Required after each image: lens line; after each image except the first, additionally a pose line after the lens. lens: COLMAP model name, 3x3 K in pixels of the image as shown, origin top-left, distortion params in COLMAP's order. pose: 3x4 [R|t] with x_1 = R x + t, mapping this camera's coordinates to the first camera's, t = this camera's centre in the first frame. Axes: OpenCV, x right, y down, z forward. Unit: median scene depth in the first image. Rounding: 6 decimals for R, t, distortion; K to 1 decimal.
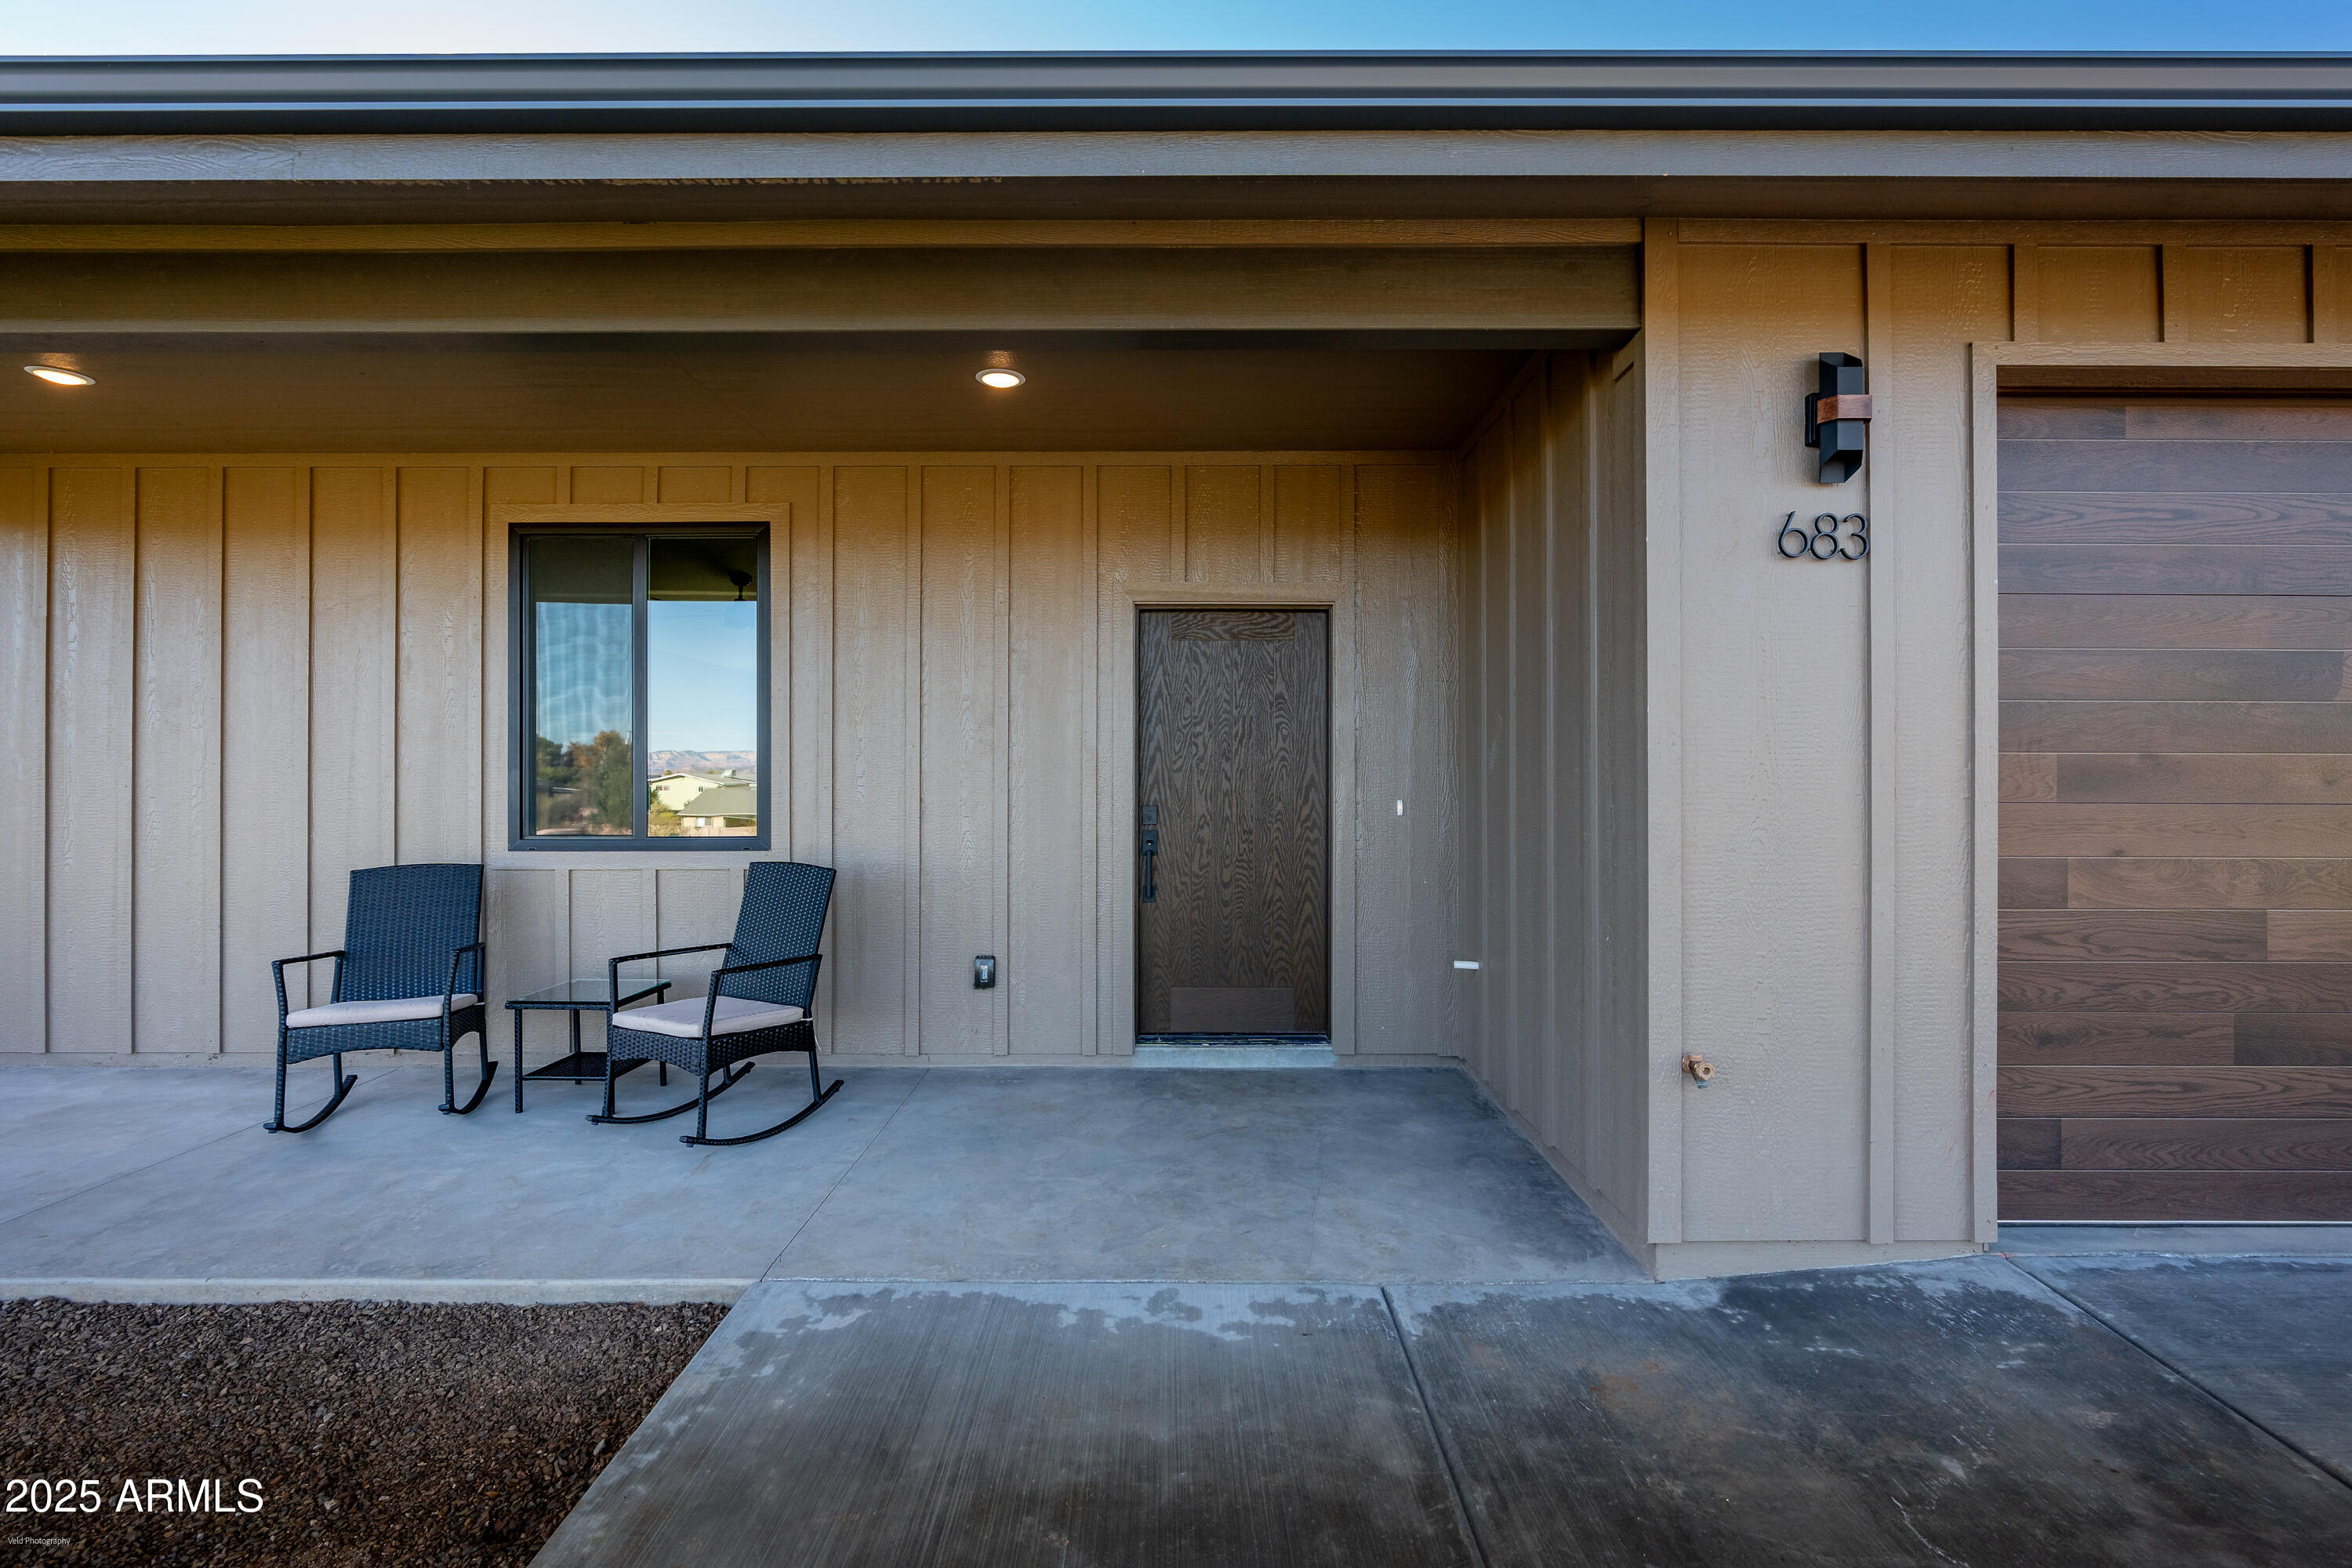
lens RADIAL K [[1025.4, 0, 1176.0], [0, 1025.4, 784.0], [0, 0, 1]] dist [0.000572, 0.000930]
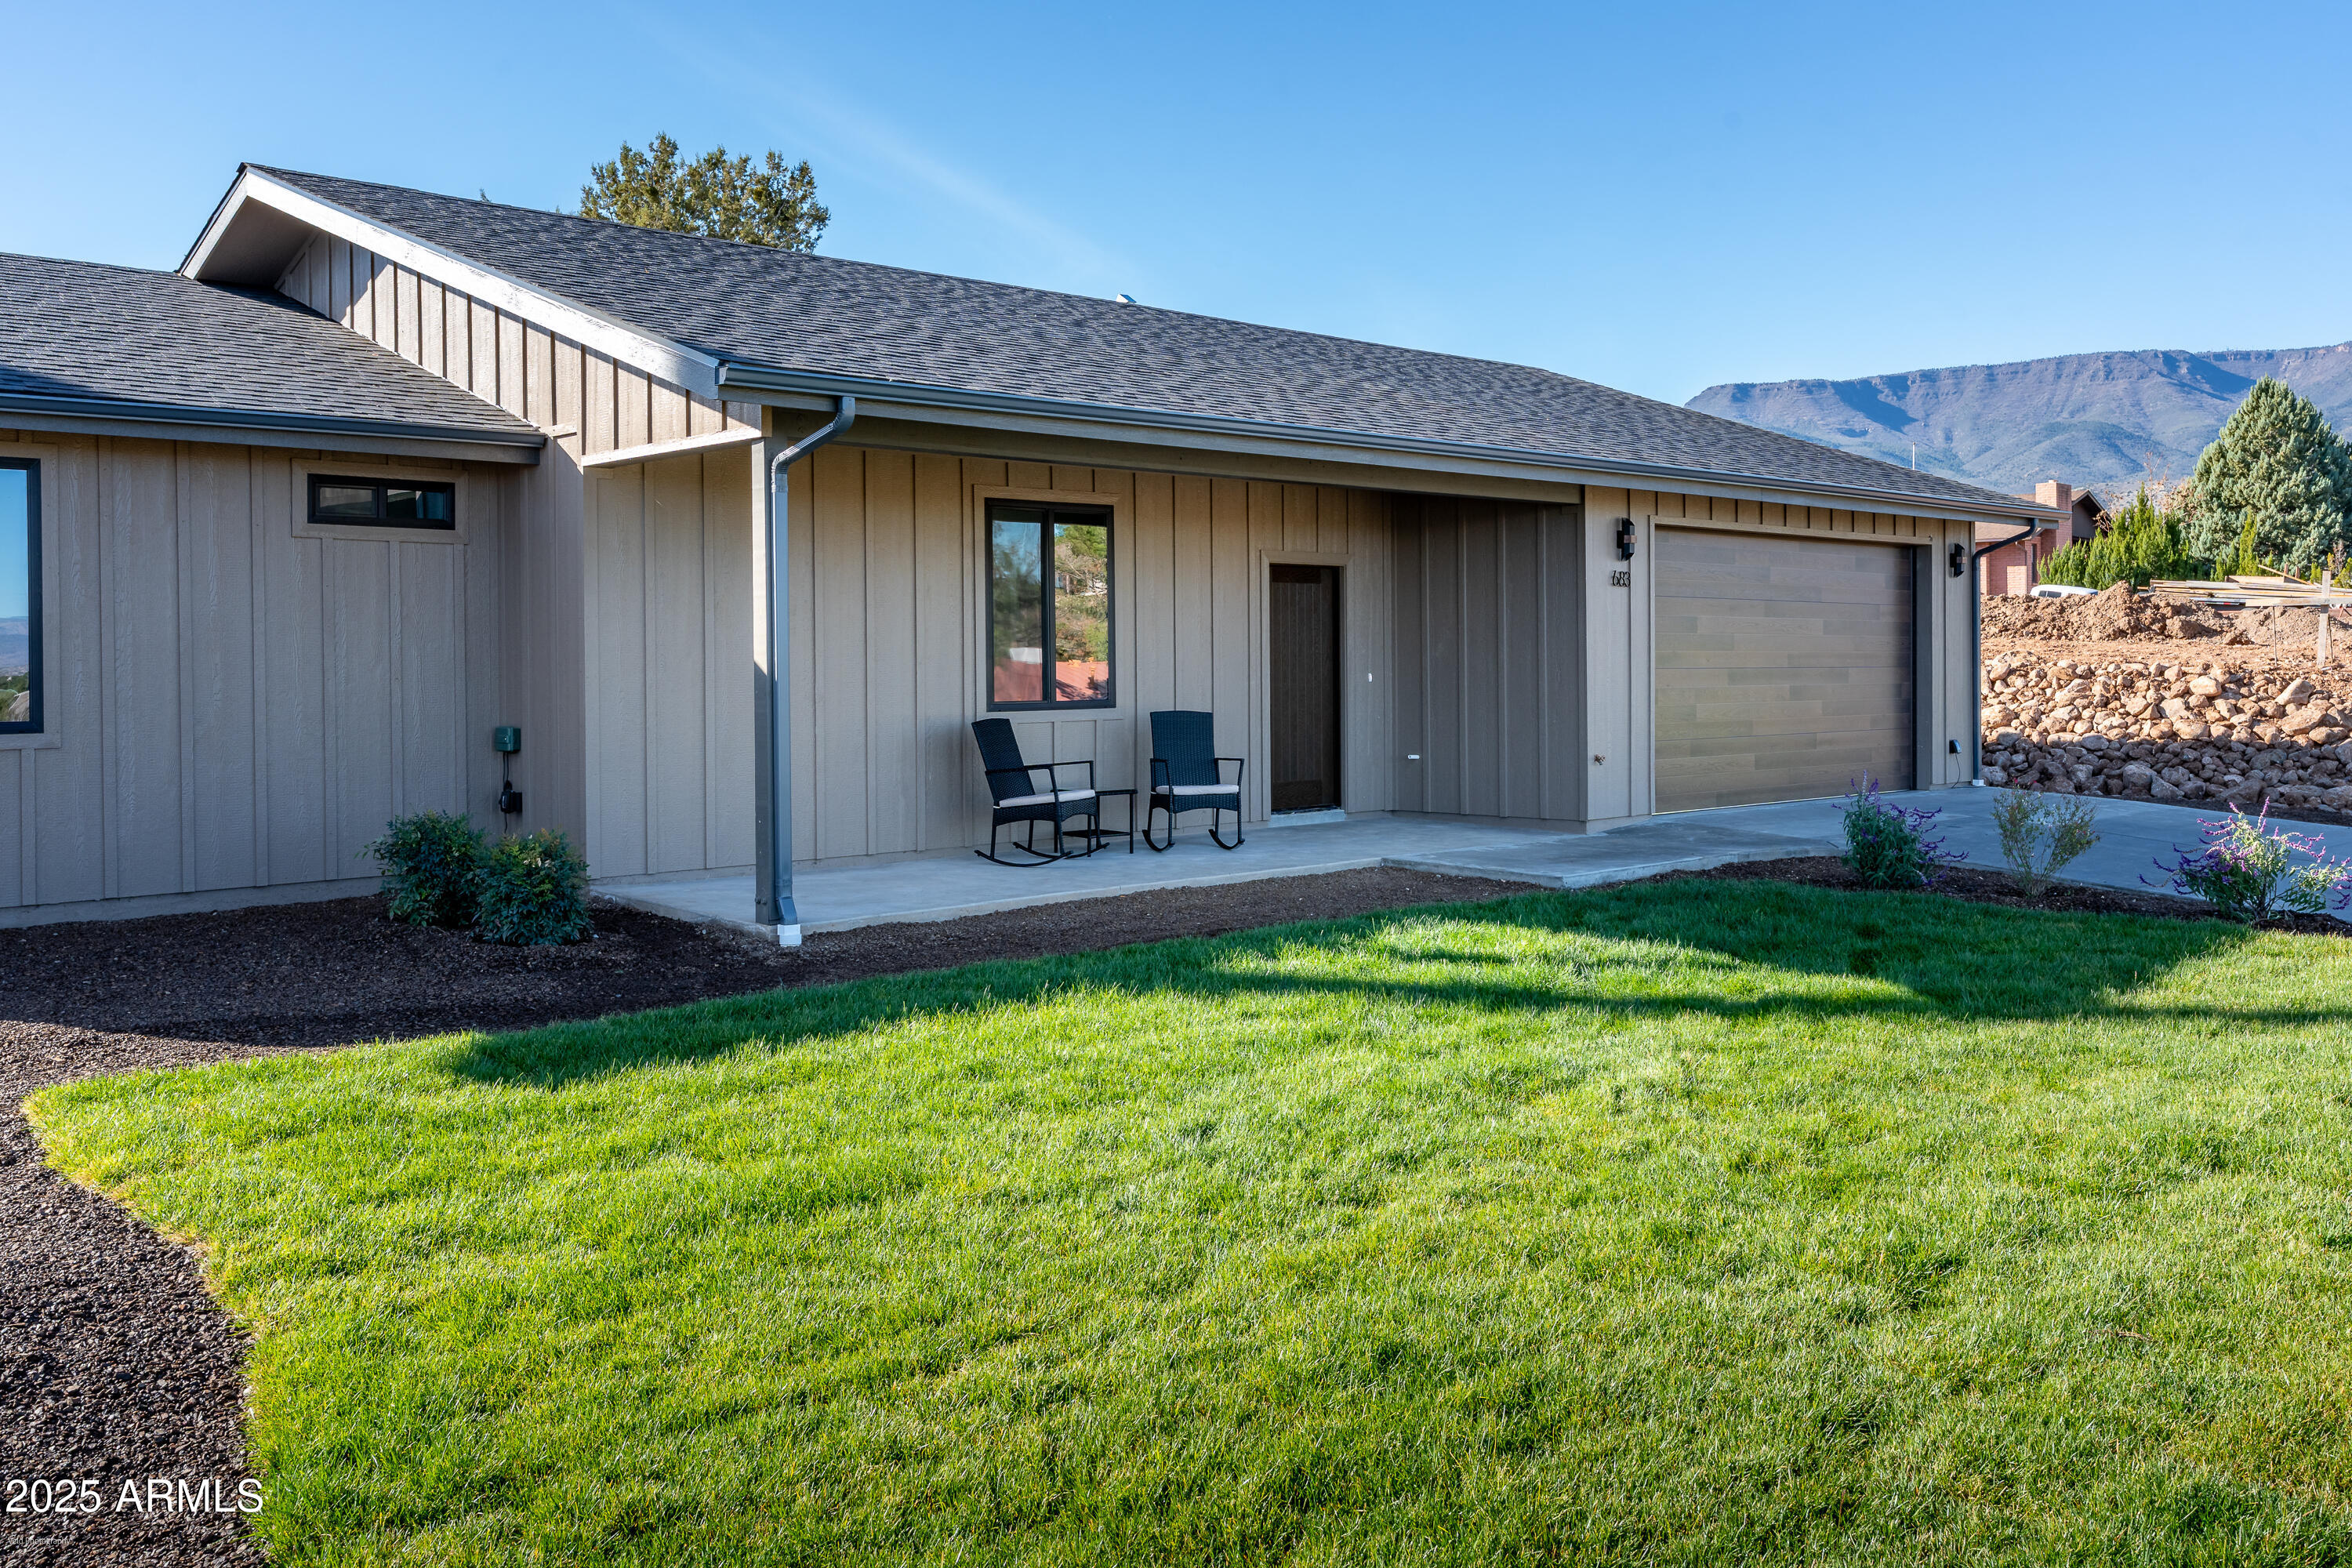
lens RADIAL K [[2008.4, 0, 1175.5], [0, 2008.4, 673.8], [0, 0, 1]] dist [-0.059222, -0.001162]
pose [[0.736204, -0.010180, 0.676683, -2.782425], [0.007591, 0.999948, 0.006785, -0.009965], [-0.676717, 0.000141, 0.736243, -1.570100]]
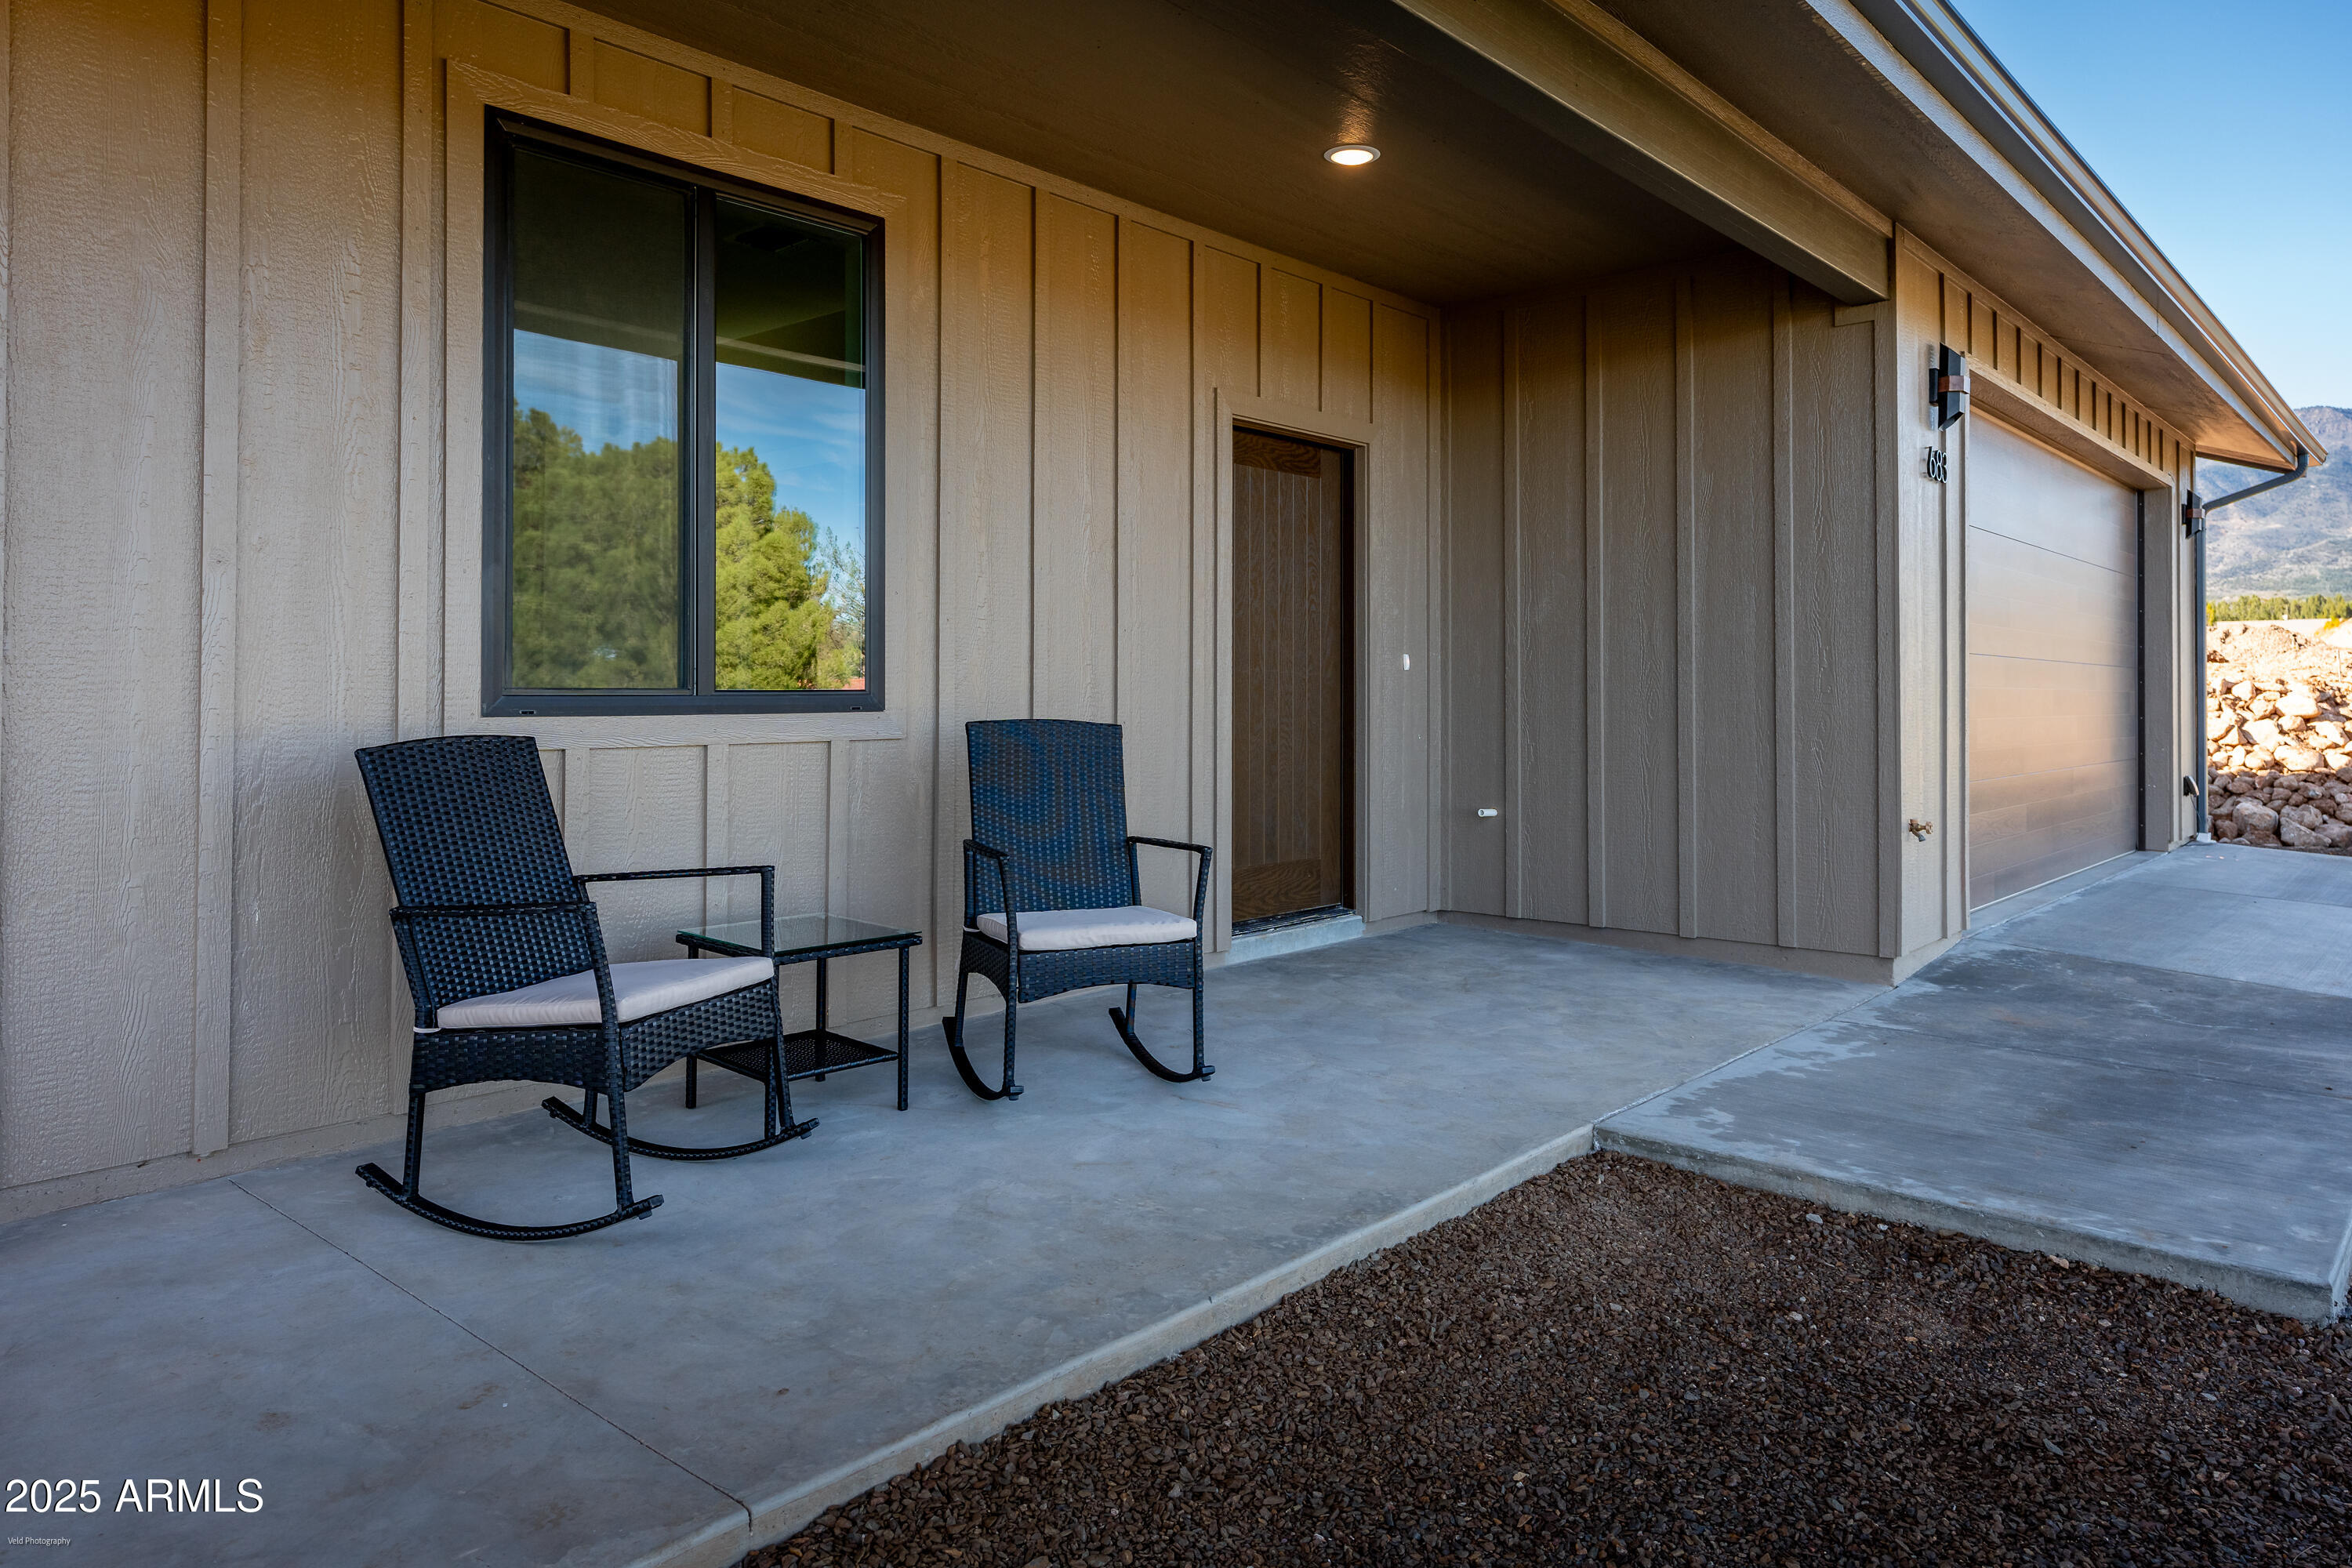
lens RADIAL K [[1460.4, 0, 1177.9], [0, 1460.4, 672.5], [0, 0, 1]] dist [0.004884, 0.001127]
pose [[0.676961, 0.010817, 0.735940, -1.089859], [-0.000665, 0.999901, -0.014085, 0.060039], [-0.736019, 0.009046, 0.676901, 0.246196]]
